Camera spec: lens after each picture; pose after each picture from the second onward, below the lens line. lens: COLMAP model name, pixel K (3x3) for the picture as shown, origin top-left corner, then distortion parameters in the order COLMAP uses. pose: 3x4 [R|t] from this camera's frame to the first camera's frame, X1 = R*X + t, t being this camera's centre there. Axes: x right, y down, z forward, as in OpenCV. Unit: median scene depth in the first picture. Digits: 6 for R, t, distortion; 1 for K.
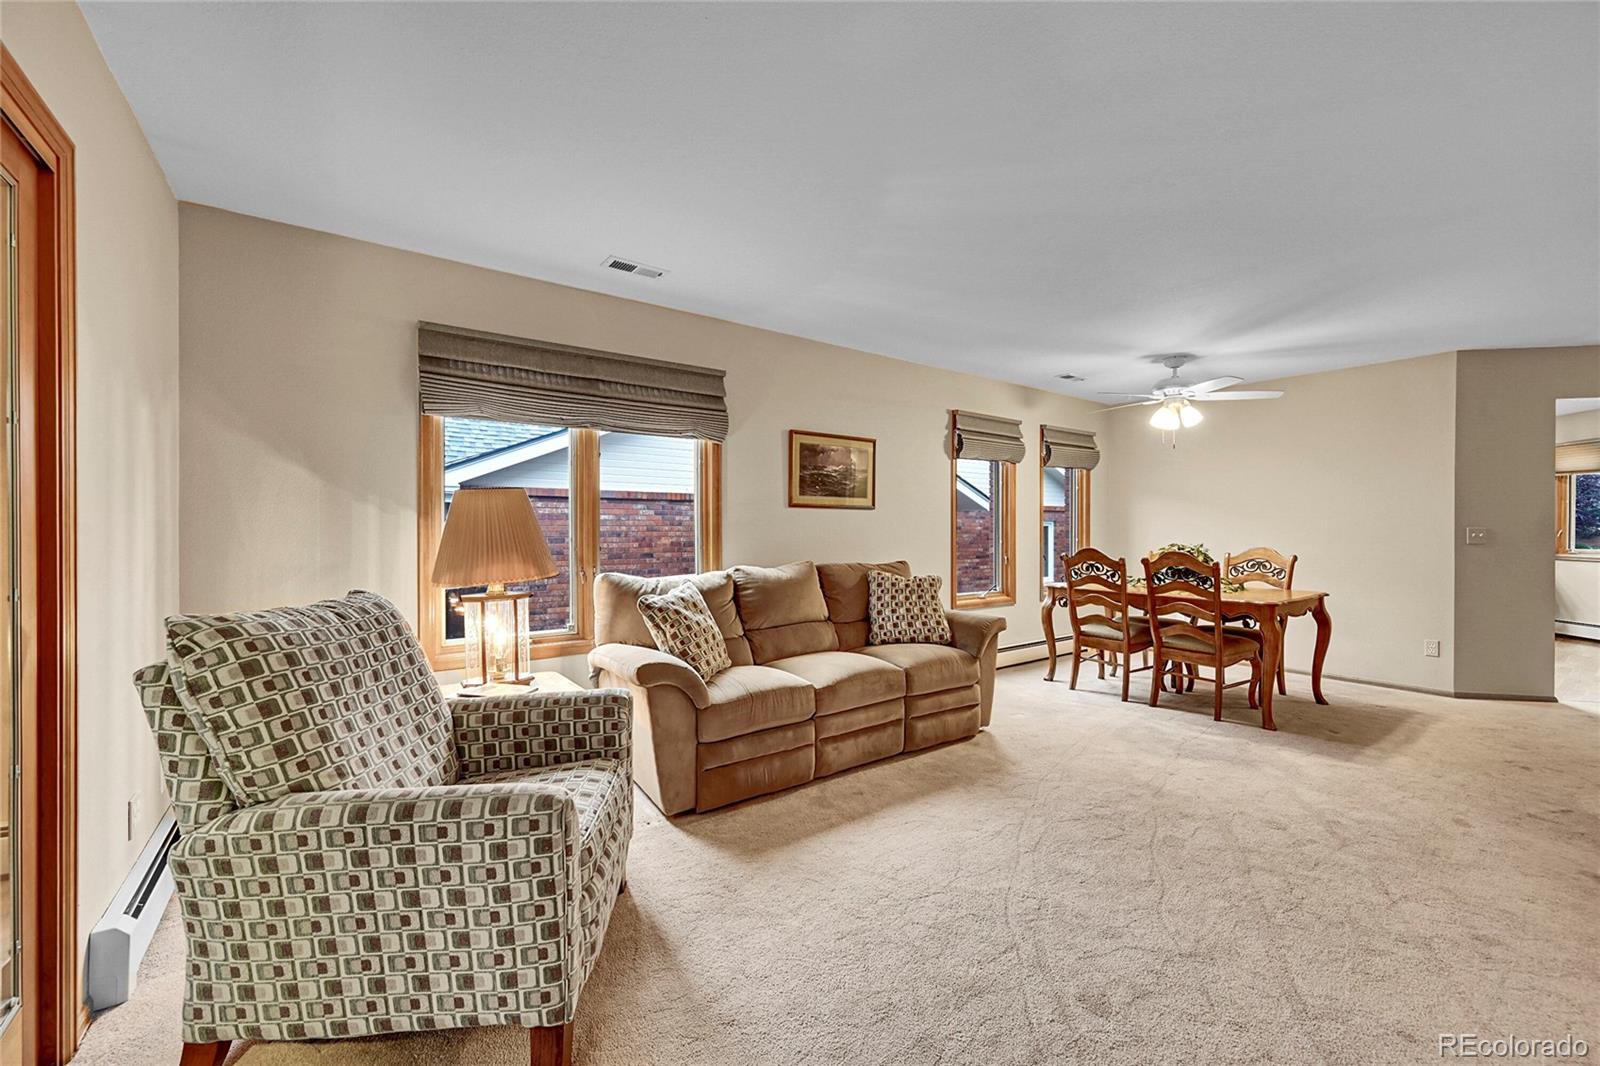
lens RADIAL K [[627.2, 0, 792.5], [0, 627.2, 536.5], [0, 0, 1]] dist [-0.000934, -0.000030]
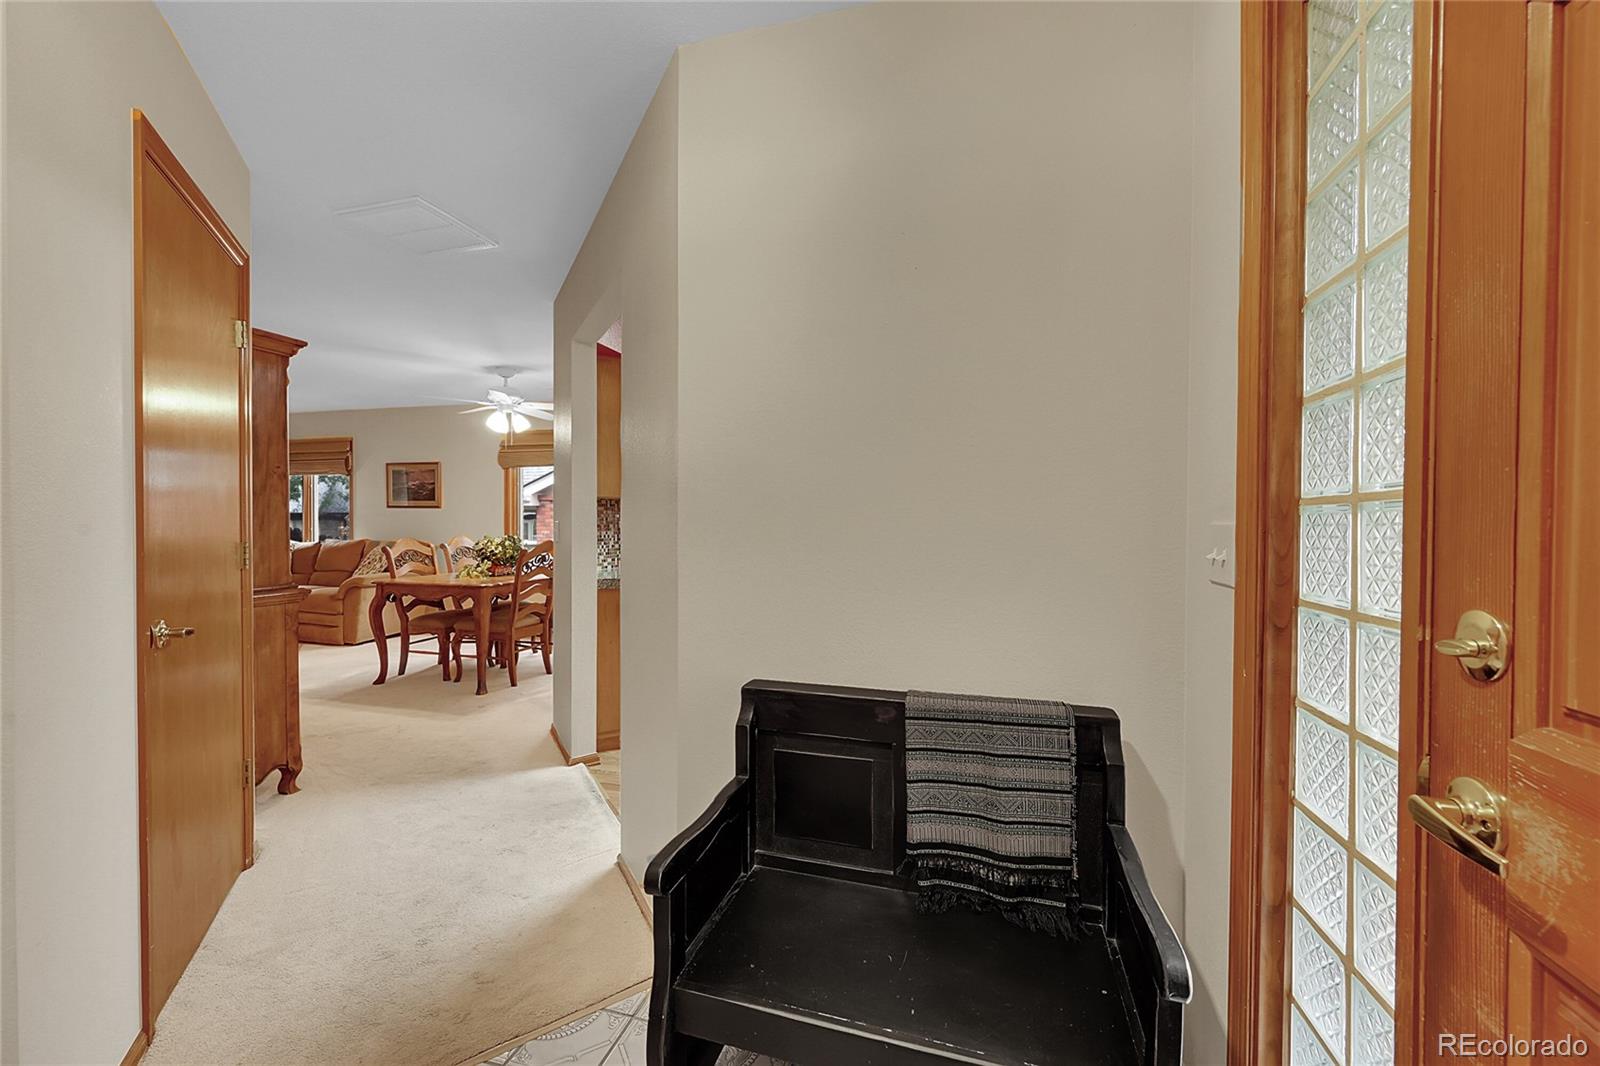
lens RADIAL K [[627.2, 0, 800.1], [0, 627.2, 529.2], [0, 0, 1]] dist [-0.000934, -0.000030]
pose [[0.627637, 0.016865, -0.778323, 2.026148], [-0.014954, 0.999842, 0.009606, -0.019810], [0.778362, 0.005610, 0.627790, 0.776779]]
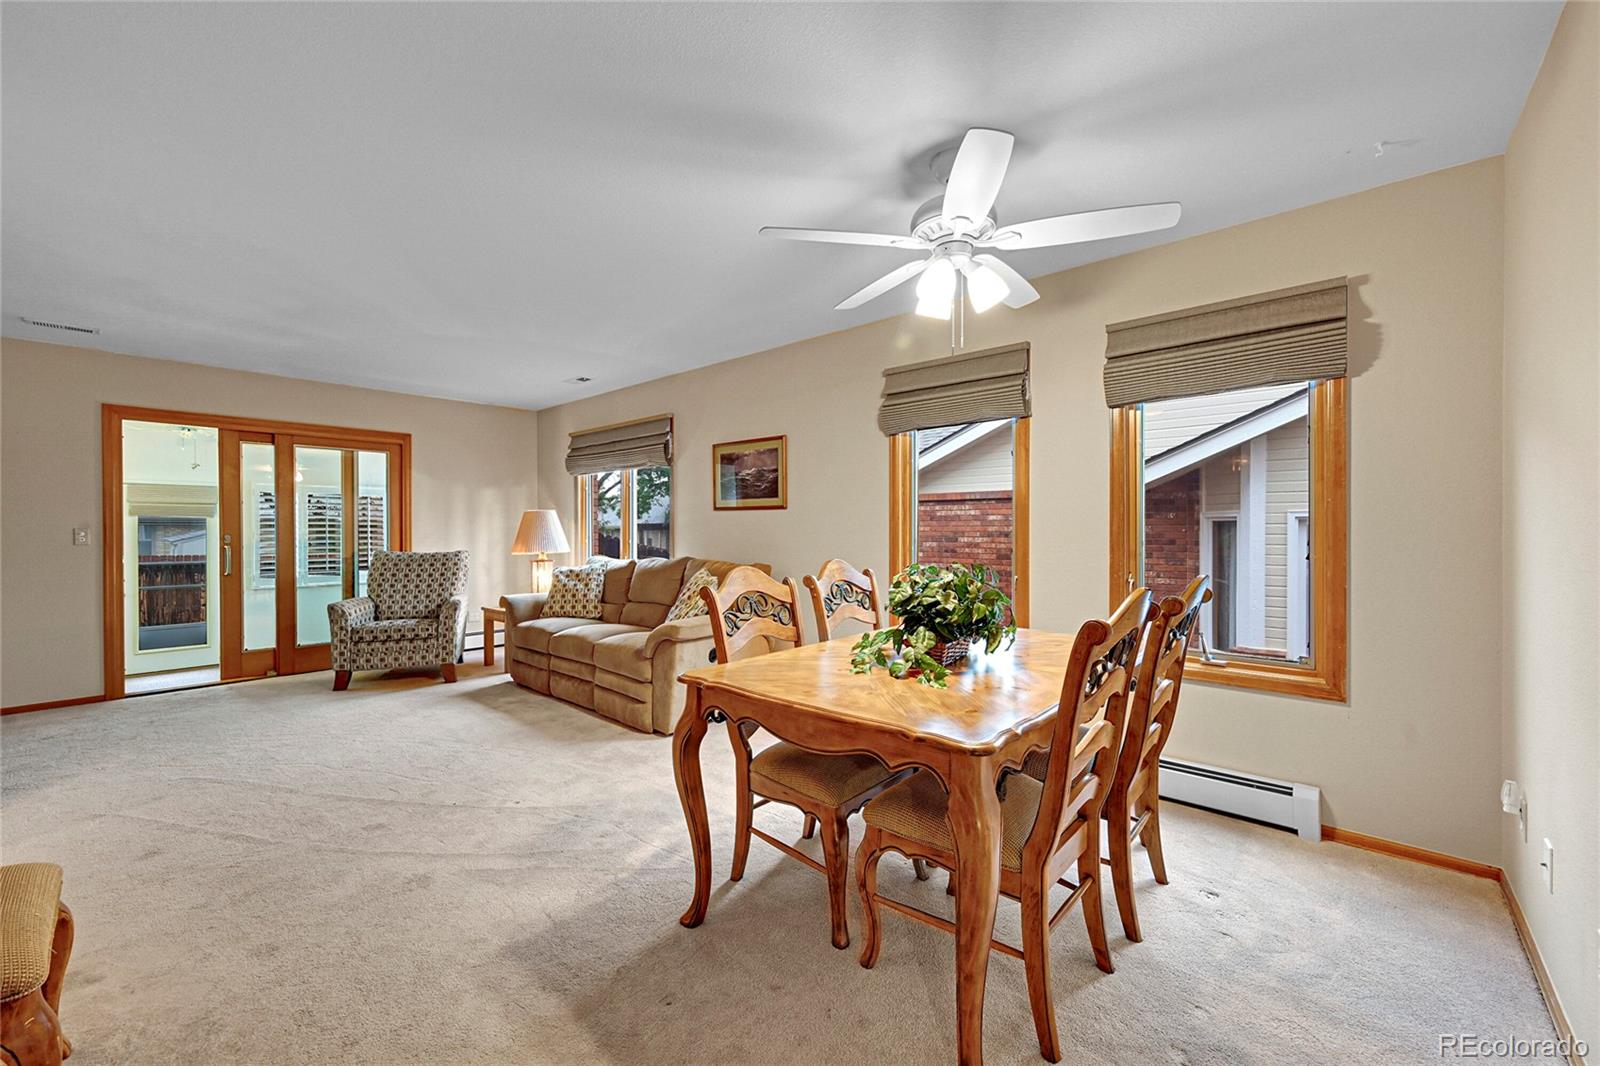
lens RADIAL K [[627.2, 0, 798.0], [0, 627.2, 532.0], [0, 0, 1]] dist [-0.000934, -0.000030]
pose [[0.224504, 0.006174, -0.974454, 1.145125], [-0.013487, 0.999904, 0.003228, -0.012302], [0.974380, 0.012418, 0.224565, 0.865368]]
